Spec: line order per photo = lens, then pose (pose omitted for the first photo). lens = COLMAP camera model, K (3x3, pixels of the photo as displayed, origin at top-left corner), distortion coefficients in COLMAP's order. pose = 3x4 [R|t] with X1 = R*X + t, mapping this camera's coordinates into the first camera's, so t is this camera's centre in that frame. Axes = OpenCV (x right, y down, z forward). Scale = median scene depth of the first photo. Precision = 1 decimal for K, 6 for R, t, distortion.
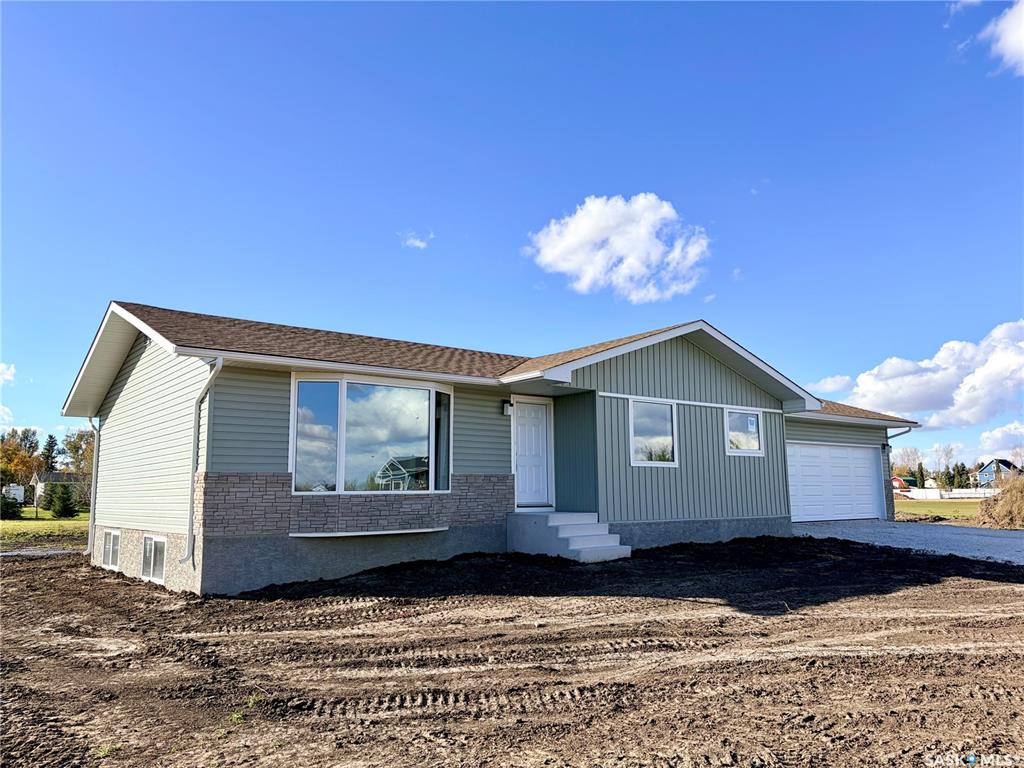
lens RADIAL K [[773.0, 0, 516.3], [0, 773.0, 389.8], [0, 0, 1]] dist [0.057824, -0.067780]
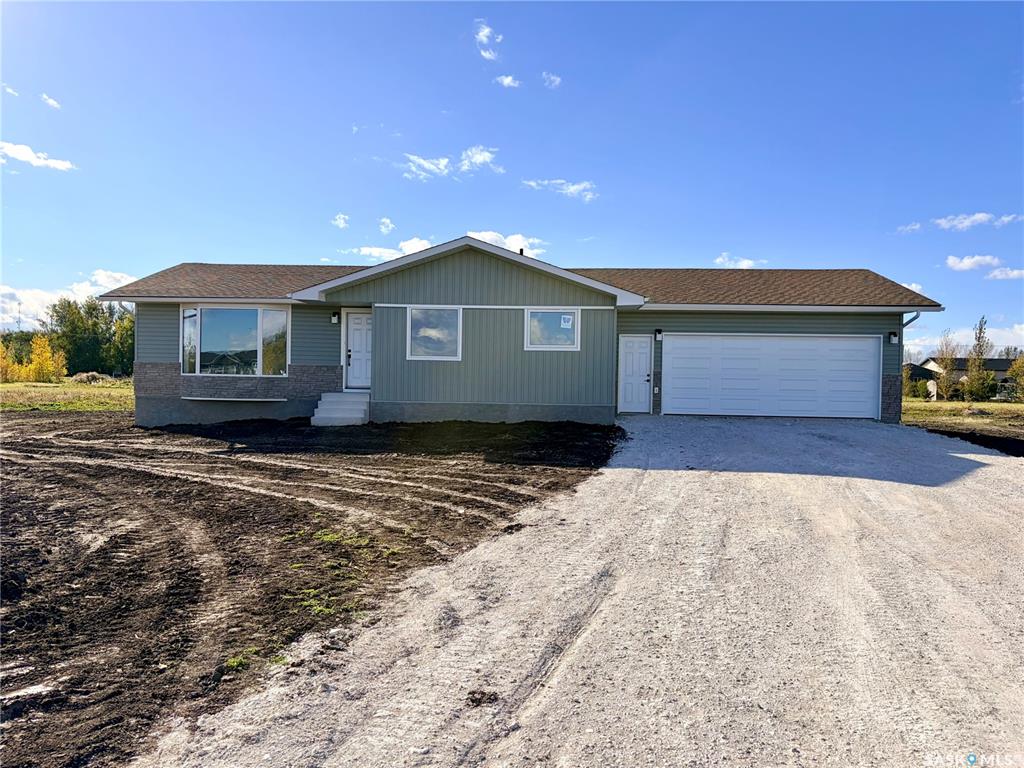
lens RADIAL K [[773.0, 0, 516.3], [0, 773.0, 389.8], [0, 0, 1]] dist [0.057824, -0.067780]
pose [[0.752870, 0.029810, -0.657494, 1.048713], [0.064873, 0.990748, 0.119203, 0.005030], [0.654964, -0.132398, 0.743971, 0.132656]]
